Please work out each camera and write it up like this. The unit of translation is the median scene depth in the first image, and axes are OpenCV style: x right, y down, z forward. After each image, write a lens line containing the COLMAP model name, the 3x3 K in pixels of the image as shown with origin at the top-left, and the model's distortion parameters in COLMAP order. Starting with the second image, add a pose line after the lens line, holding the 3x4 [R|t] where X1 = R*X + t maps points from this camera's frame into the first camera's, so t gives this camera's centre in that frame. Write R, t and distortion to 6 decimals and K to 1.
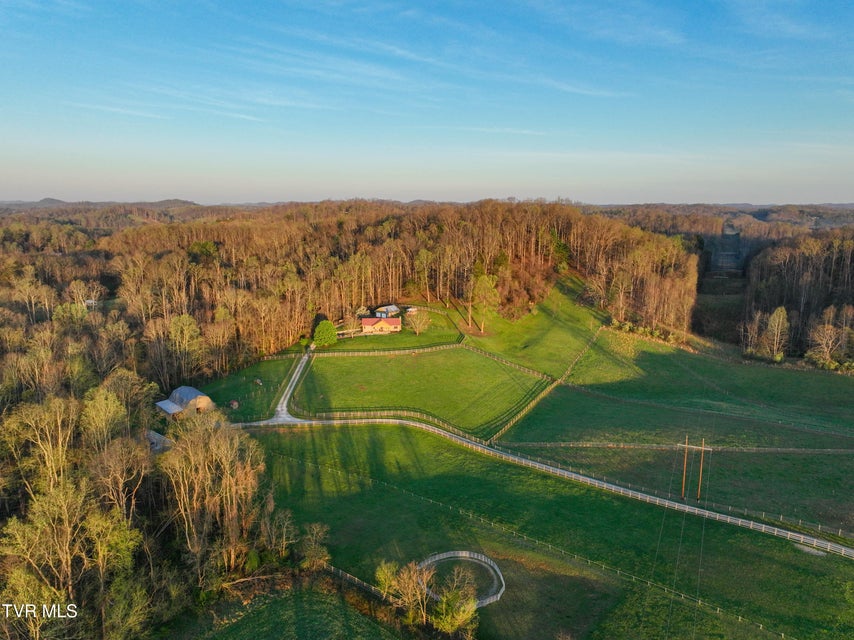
lens RADIAL K [[599.0, 0, 431.5], [0, 599.0, 321.6], [0, 0, 1]] dist [0.001041, 0.010630]
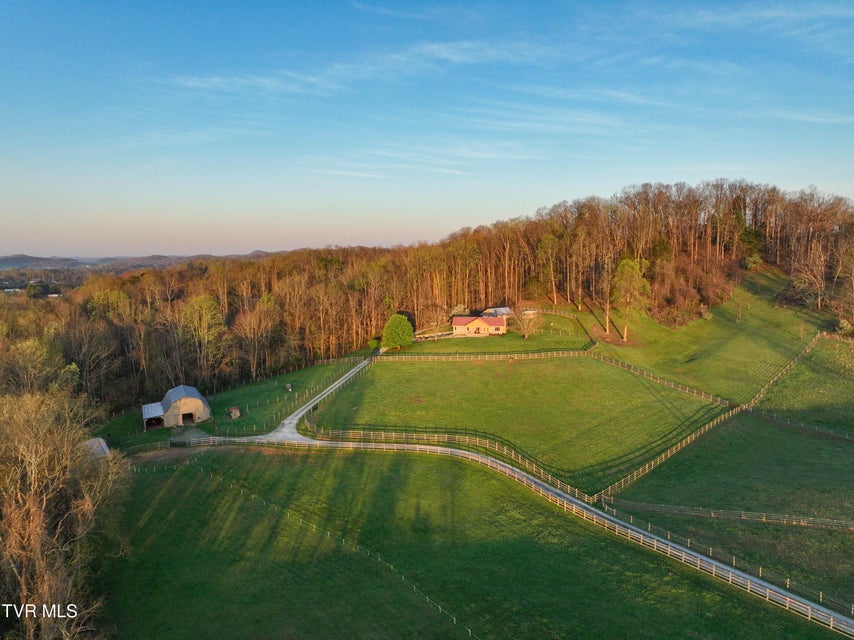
lens RADIAL K [[599.0, 0, 431.2], [0, 599.0, 322.2], [0, 0, 1]] dist [0.001041, 0.010630]
pose [[0.958959, 0.006212, -0.283477, 0.075108], [-0.027284, 0.997142, -0.070446, 0.059428], [0.282230, 0.075289, 0.956388, 0.299107]]
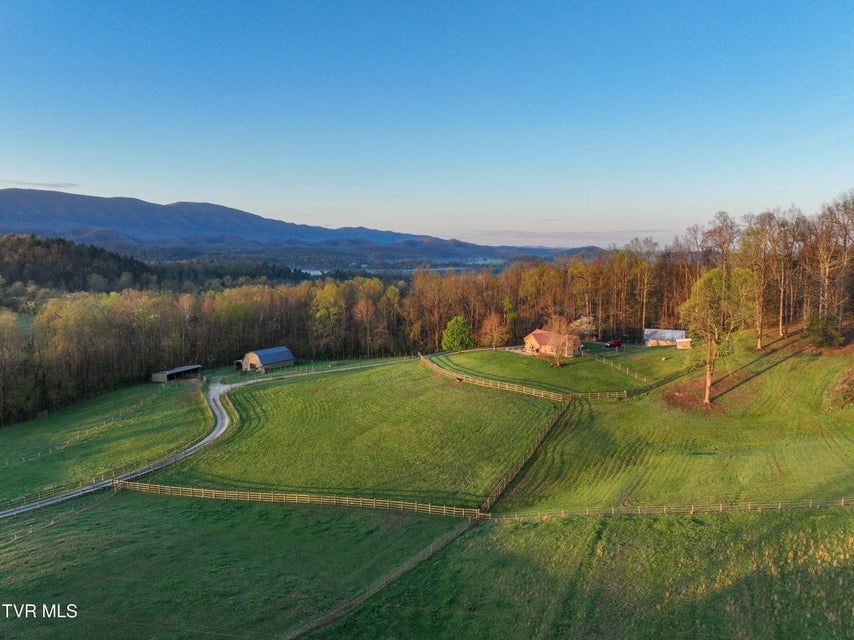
lens RADIAL K [[599.0, 0, 429.6], [0, 599.0, 313.9], [0, 0, 1]] dist [0.001041, 0.010630]
pose [[0.225894, 0.084833, -0.970451, 0.510635], [-0.181721, 0.982384, 0.043576, -0.029985], [0.957052, 0.166508, 0.237330, 0.798975]]
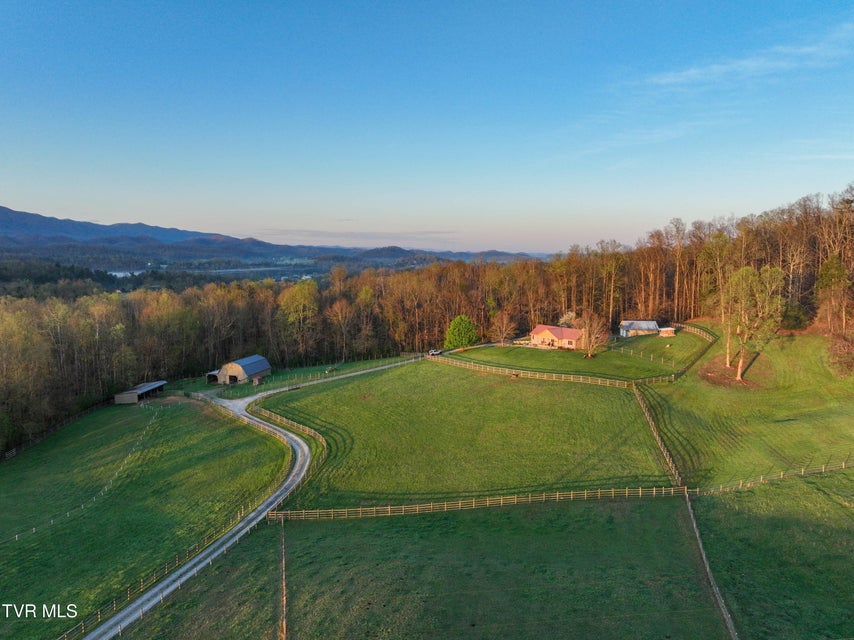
lens RADIAL K [[599.0, 0, 429.7], [0, 599.0, 313.9], [0, 0, 1]] dist [0.001041, 0.010630]
pose [[0.535954, 0.073185, -0.841069, 0.417809], [-0.154825, 0.987860, -0.012702, 0.011604], [0.829929, 0.137026, 0.540778, 0.573698]]
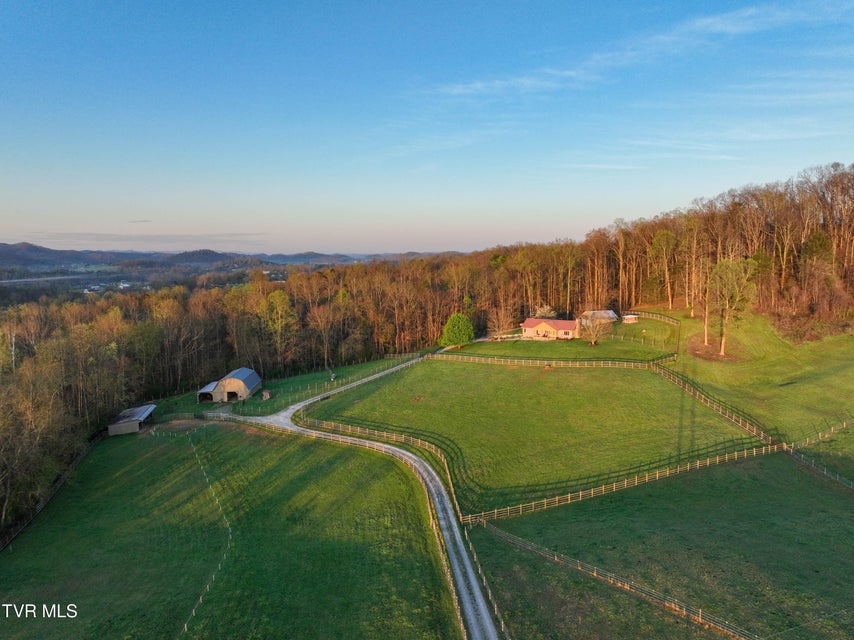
lens RADIAL K [[599.0, 0, 429.3], [0, 599.0, 322.4], [0, 0, 1]] dist [0.001041, 0.010630]
pose [[0.767004, 0.047187, -0.639905, 0.274869], [-0.093373, 0.994884, -0.038555, 0.041378], [0.634812, 0.089322, 0.767486, 0.406424]]
